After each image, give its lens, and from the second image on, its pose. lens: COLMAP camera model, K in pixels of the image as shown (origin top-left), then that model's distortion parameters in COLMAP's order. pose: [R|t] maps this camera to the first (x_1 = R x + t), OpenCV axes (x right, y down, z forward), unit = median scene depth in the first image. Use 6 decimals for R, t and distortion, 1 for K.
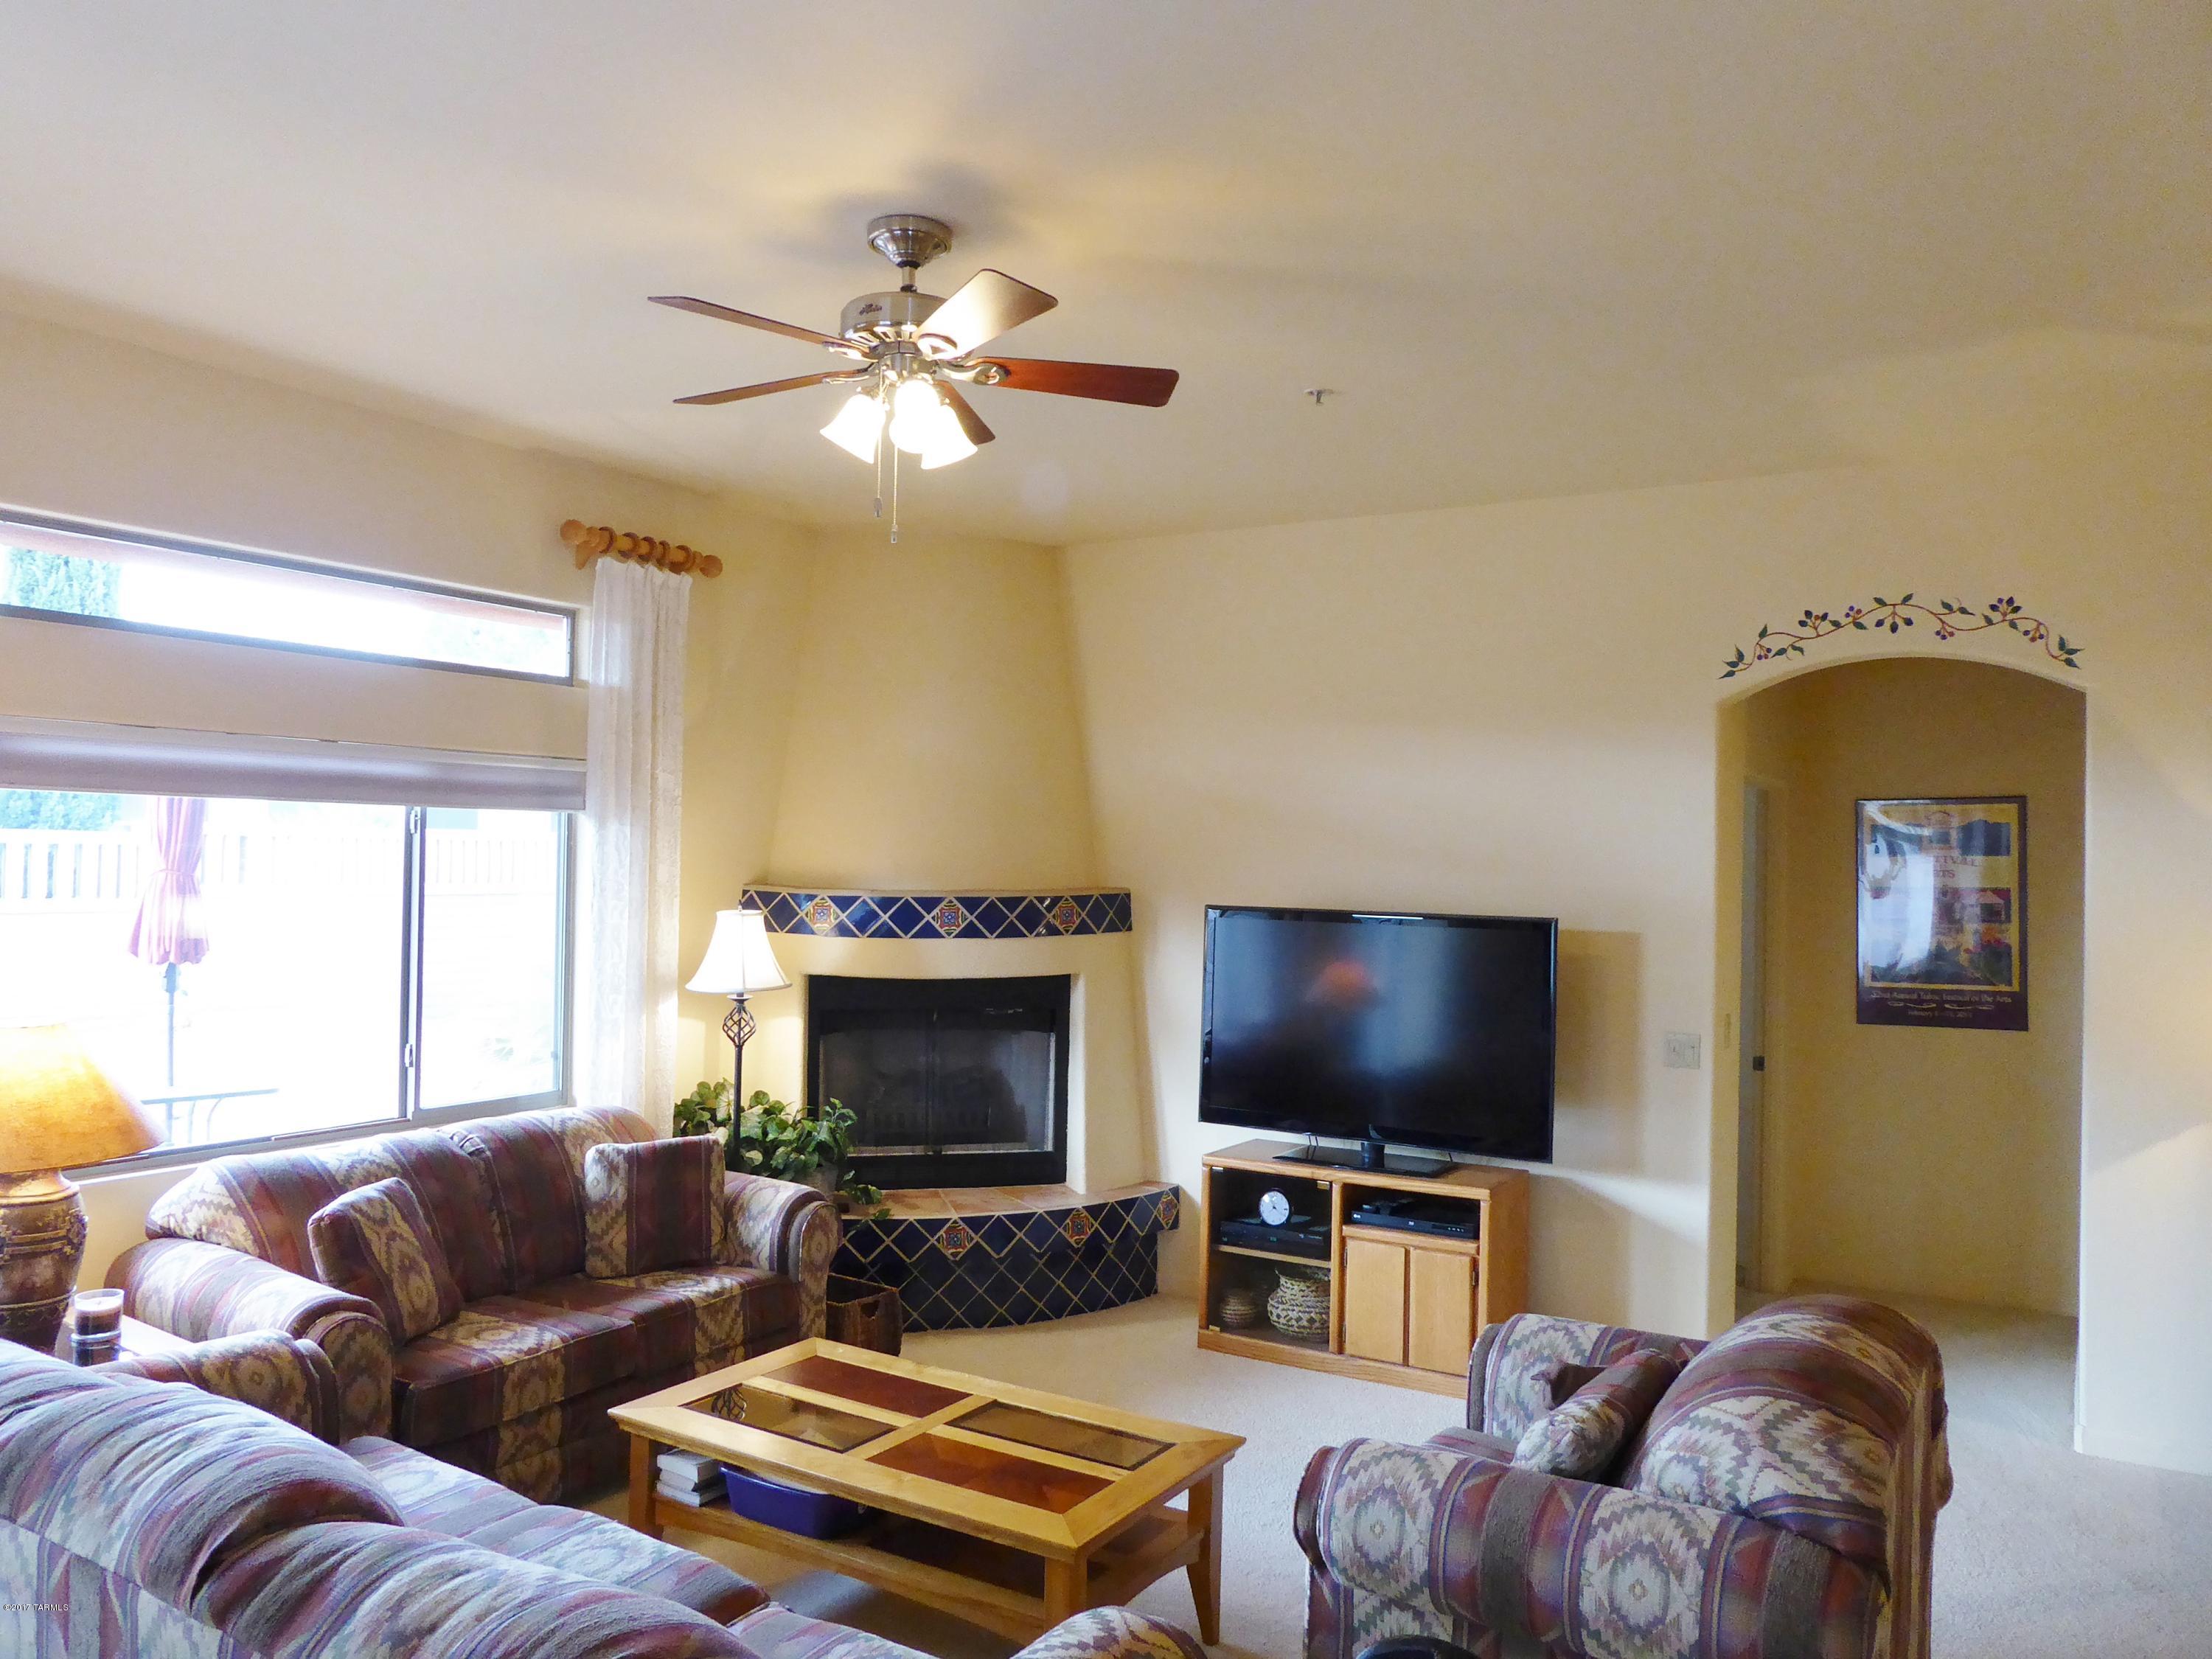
lens RADIAL K [[1626.0, 0, 1103.0], [0, 1626.0, 825.4], [0, 0, 1]] dist [-0.001890, 0.001522]
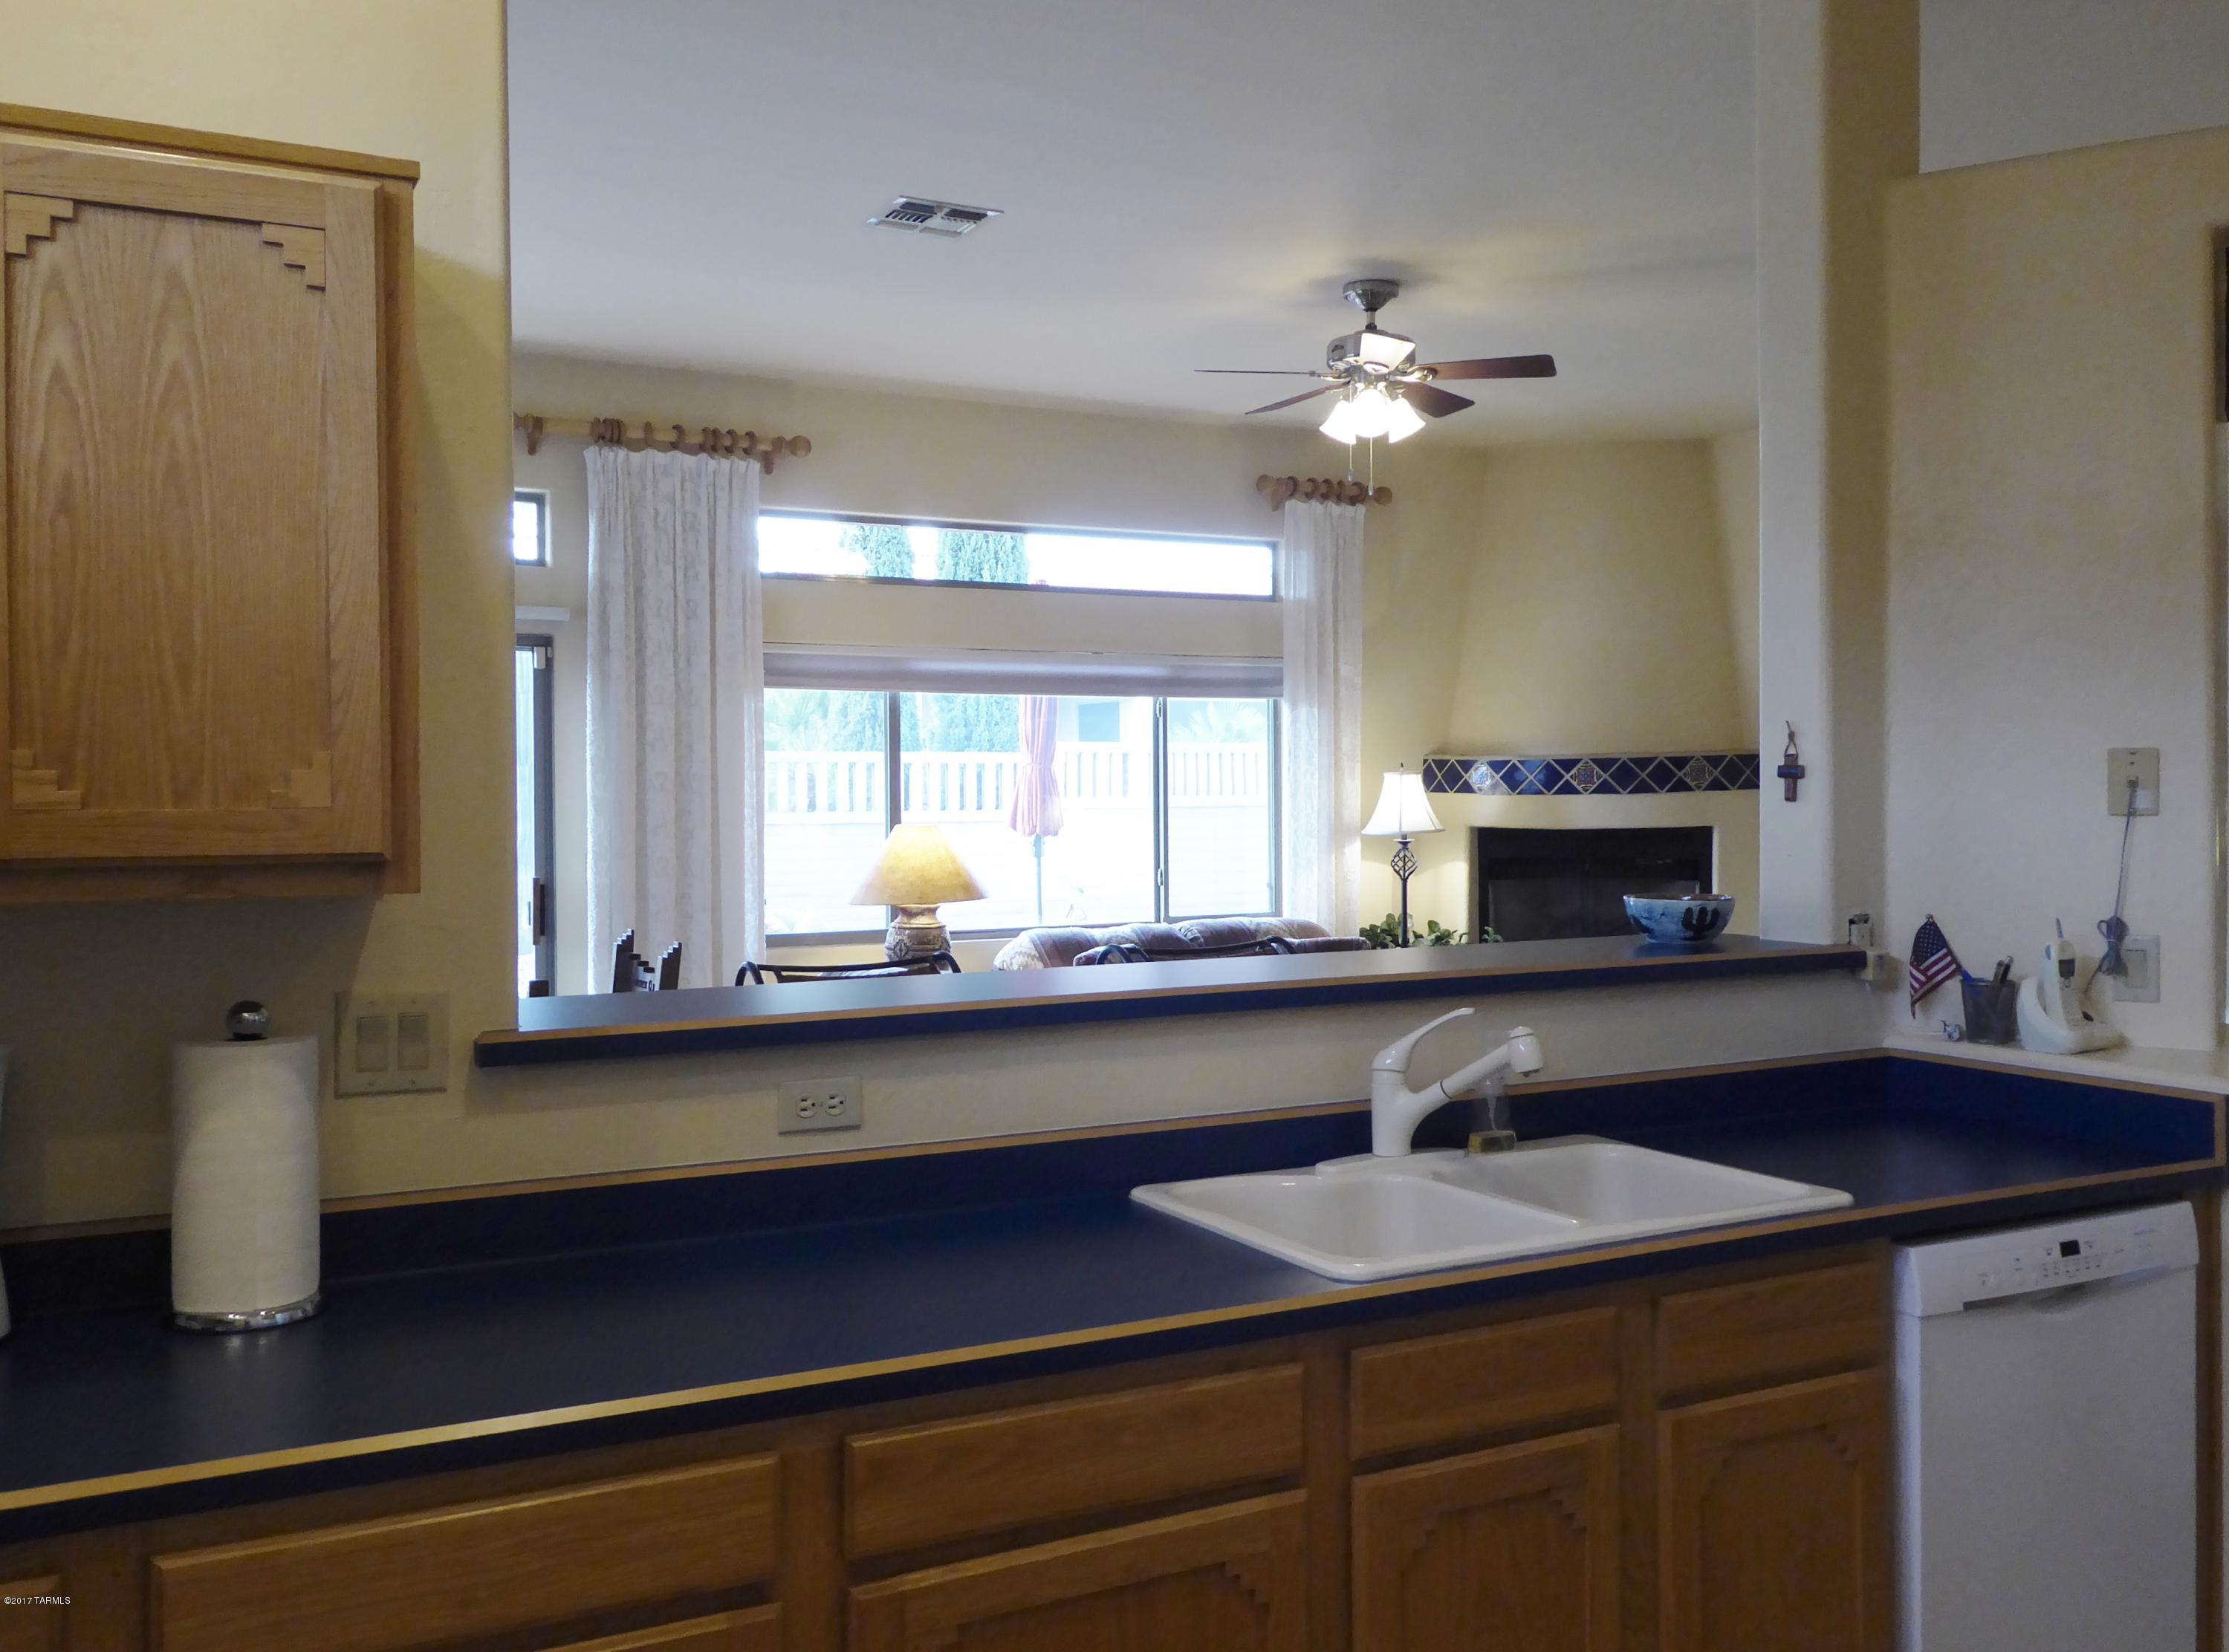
lens RADIAL K [[2114.4, 0, 1124.1], [0, 2114.4, 812.2], [0, 0, 1]] dist [0.085013, 0.000000]
pose [[0.862621, -0.019351, -0.505481, 0.416024], [0.030861, 0.999420, 0.014405, 0.053580], [0.504909, -0.028025, 0.862718, -0.516524]]
